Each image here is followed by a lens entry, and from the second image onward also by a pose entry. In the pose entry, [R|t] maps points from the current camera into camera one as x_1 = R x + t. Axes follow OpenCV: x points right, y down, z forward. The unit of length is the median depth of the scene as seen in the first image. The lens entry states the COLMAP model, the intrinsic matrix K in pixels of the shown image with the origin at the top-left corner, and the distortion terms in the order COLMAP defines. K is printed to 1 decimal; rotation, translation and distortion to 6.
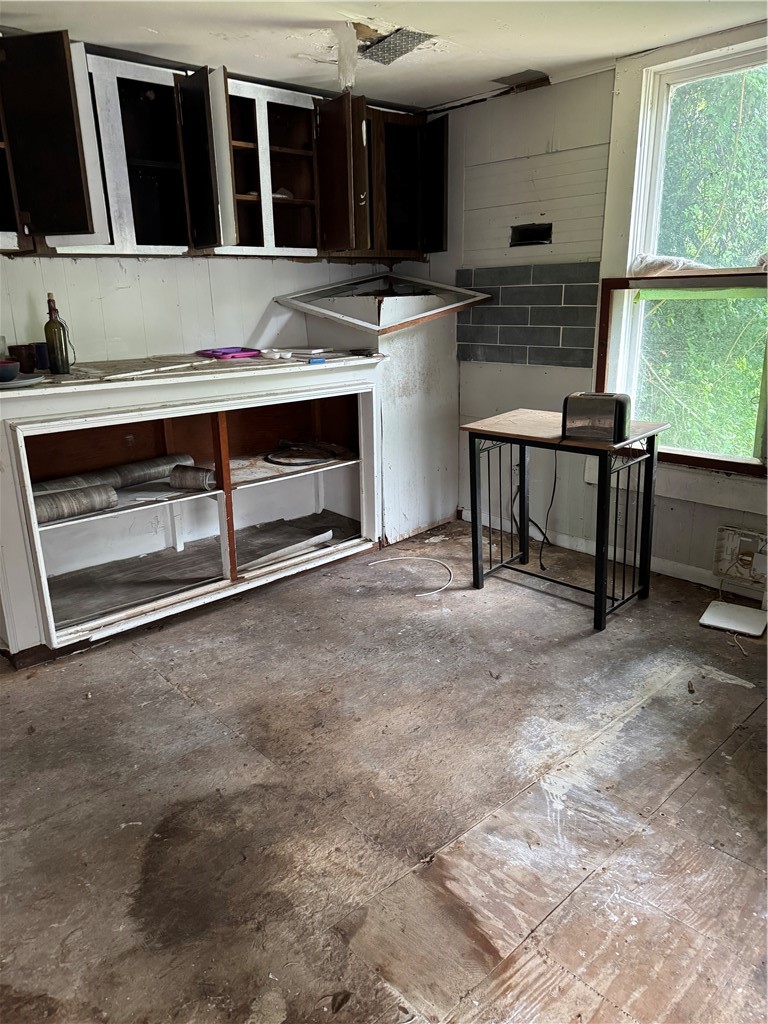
lens RADIAL K [[730.0, 0, 386.0], [0, 730.0, 511.5], [0, 0, 1]] dist [0.043119, -0.012488]
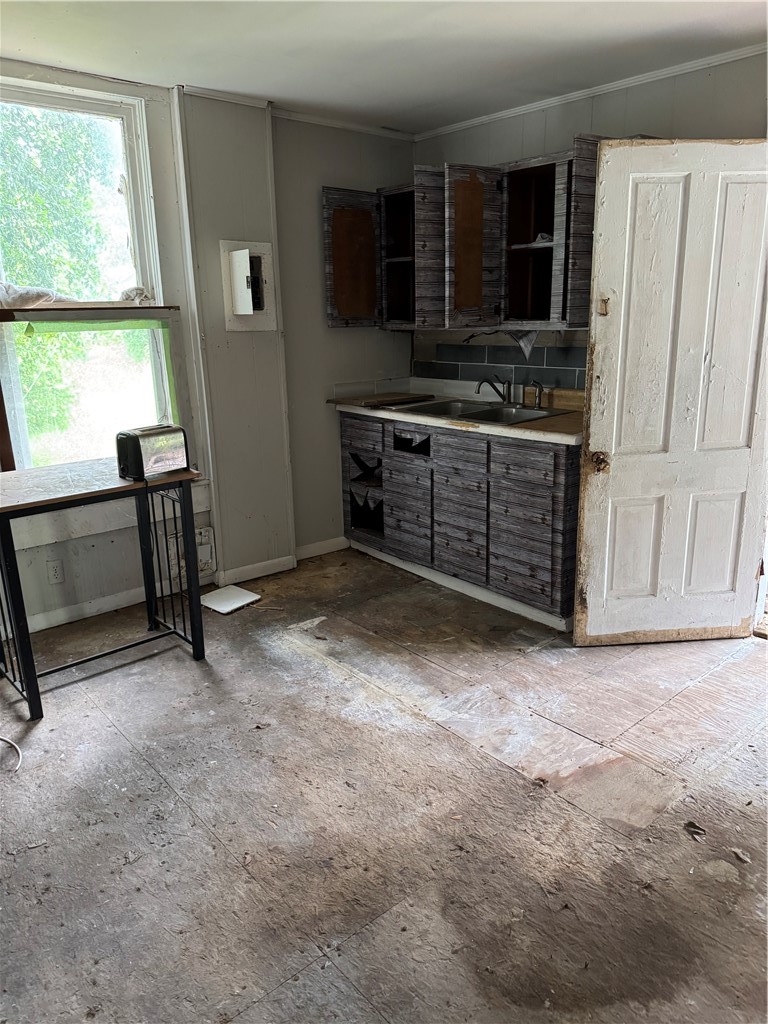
lens RADIAL K [[730.0, 0, 383.9], [0, 730.0, 509.0], [0, 0, 1]] dist [0.043119, -0.012488]
pose [[0.044968, -0.253962, 0.966168, -0.689568], [0.310013, 0.922946, 0.228172, -0.199888], [-0.949668, 0.289265, 0.120235, 0.672805]]
